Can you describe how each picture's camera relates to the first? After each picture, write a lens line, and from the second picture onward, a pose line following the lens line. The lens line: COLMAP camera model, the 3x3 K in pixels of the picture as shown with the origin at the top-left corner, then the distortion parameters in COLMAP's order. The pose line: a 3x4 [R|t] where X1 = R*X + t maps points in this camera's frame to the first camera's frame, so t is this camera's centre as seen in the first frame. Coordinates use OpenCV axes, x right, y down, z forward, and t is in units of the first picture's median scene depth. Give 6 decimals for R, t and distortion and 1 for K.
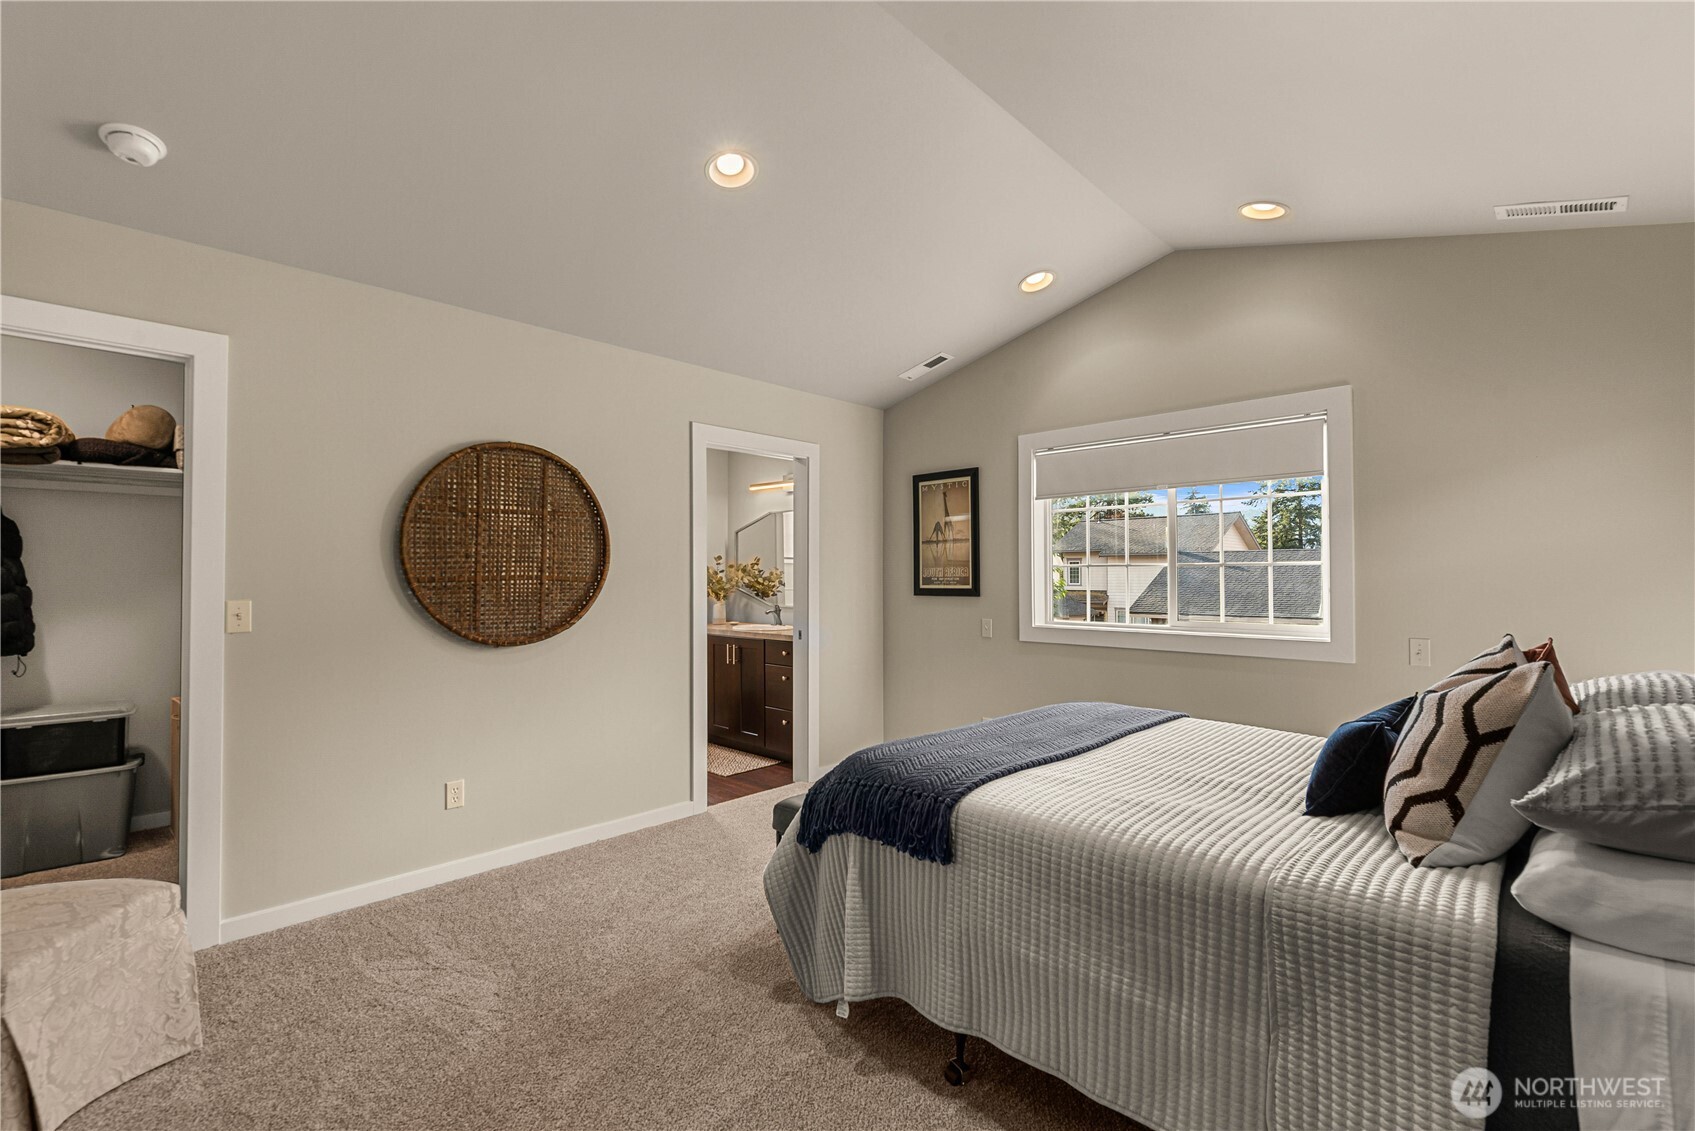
lens RADIAL K [[757.8, 0, 867.3], [0, 757.8, 566.0], [0, 0, 1]] dist [0.001933, 0.000150]
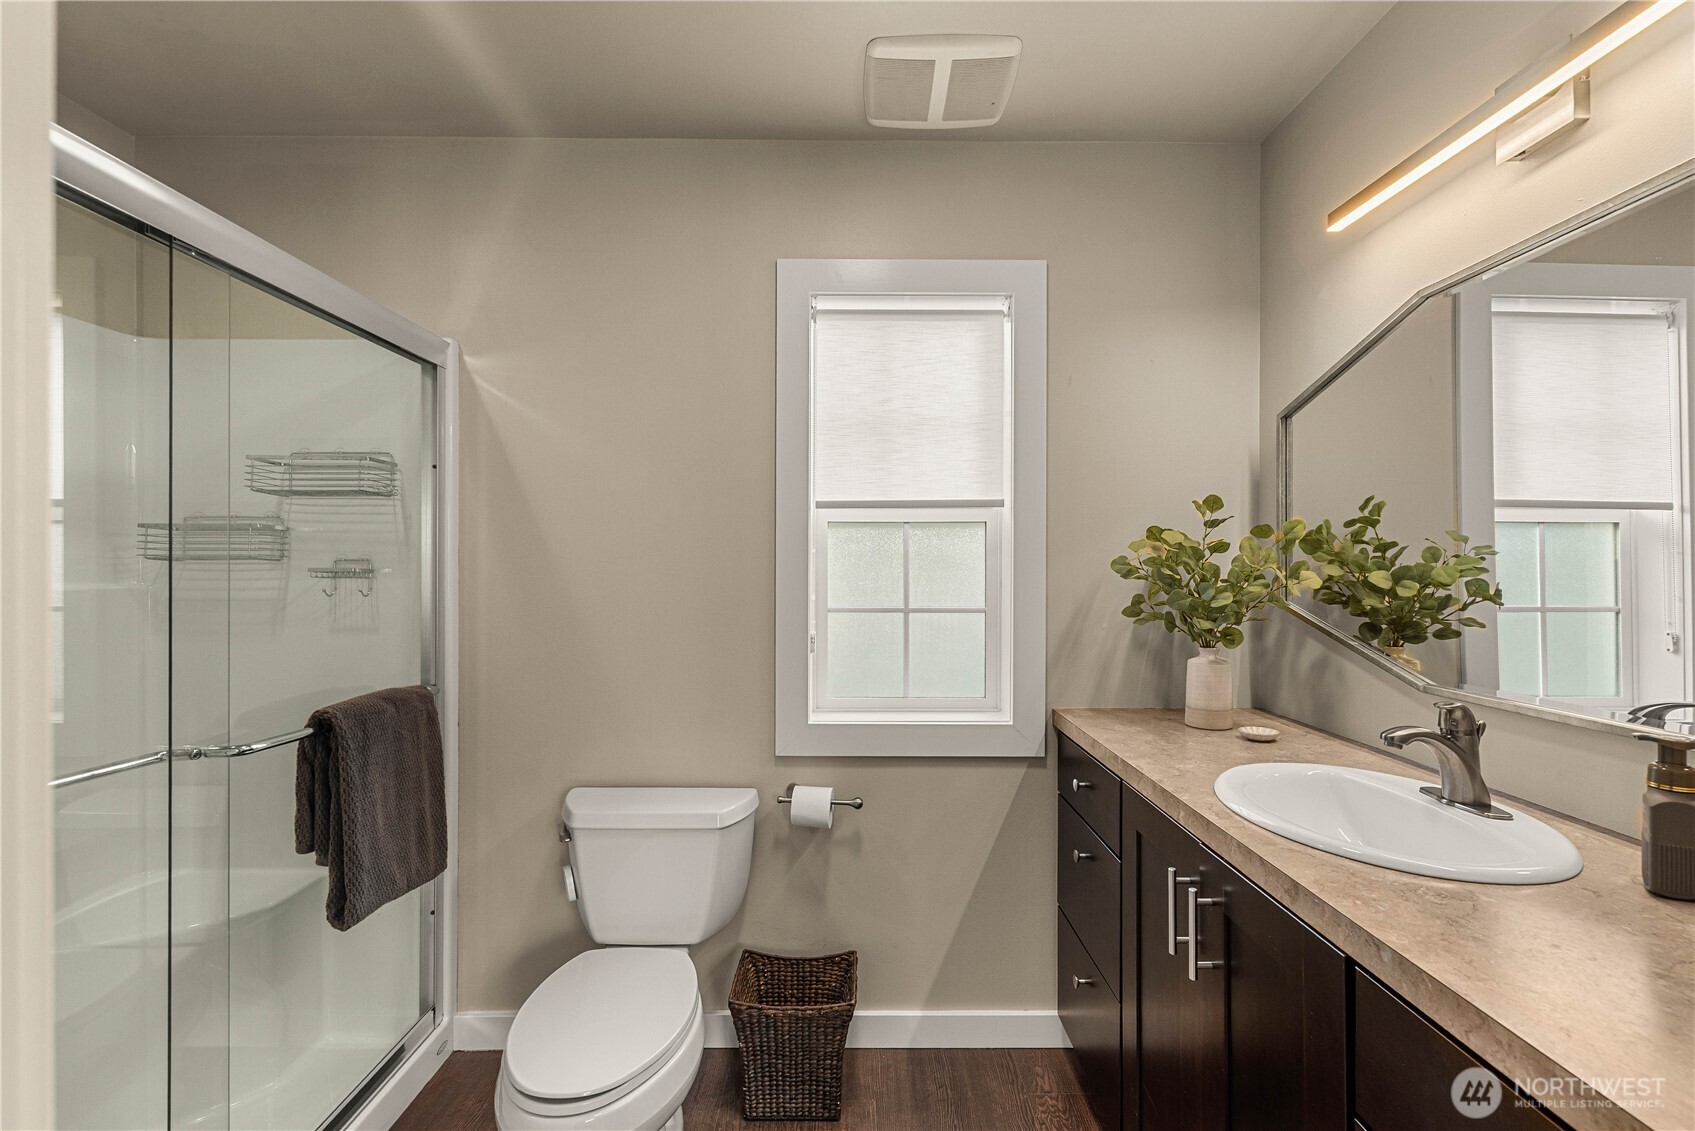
lens RADIAL K [[754.7, 0, 847.5], [0, 754.7, 565.5], [0, 0, 1]] dist [0.000539, 0.000043]
pose [[0.692580, 0.002649, -0.721336, -0.079345], [0.006222, 0.999934, 0.009646, 0.010130], [0.721314, -0.011169, 0.692518, 0.679421]]
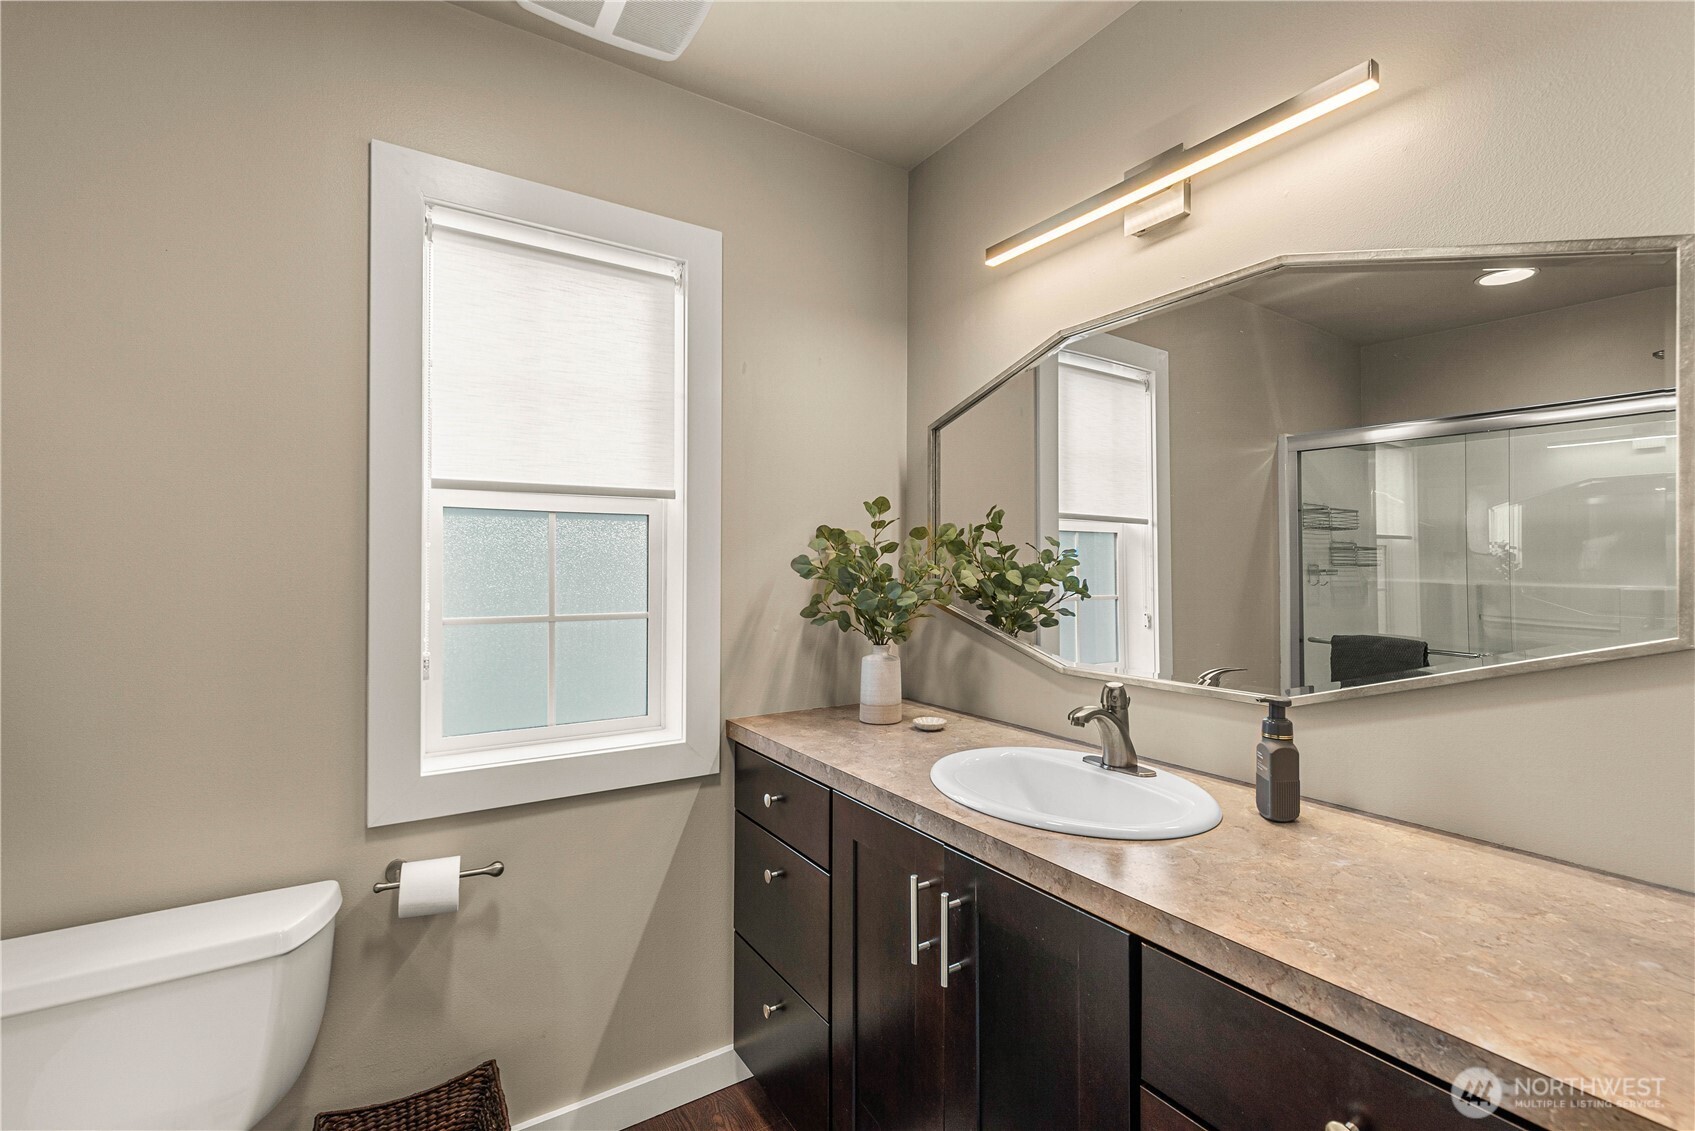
lens RADIAL K [[757.8, 0, 867.3], [0, 757.8, 566.0], [0, 0, 1]] dist [0.001933, 0.000150]
pose [[0.976114, 0.005612, -0.217184, -0.131526], [-0.002719, 0.999904, 0.013616, 0.010058], [0.217240, -0.012700, 0.976036, 0.685779]]
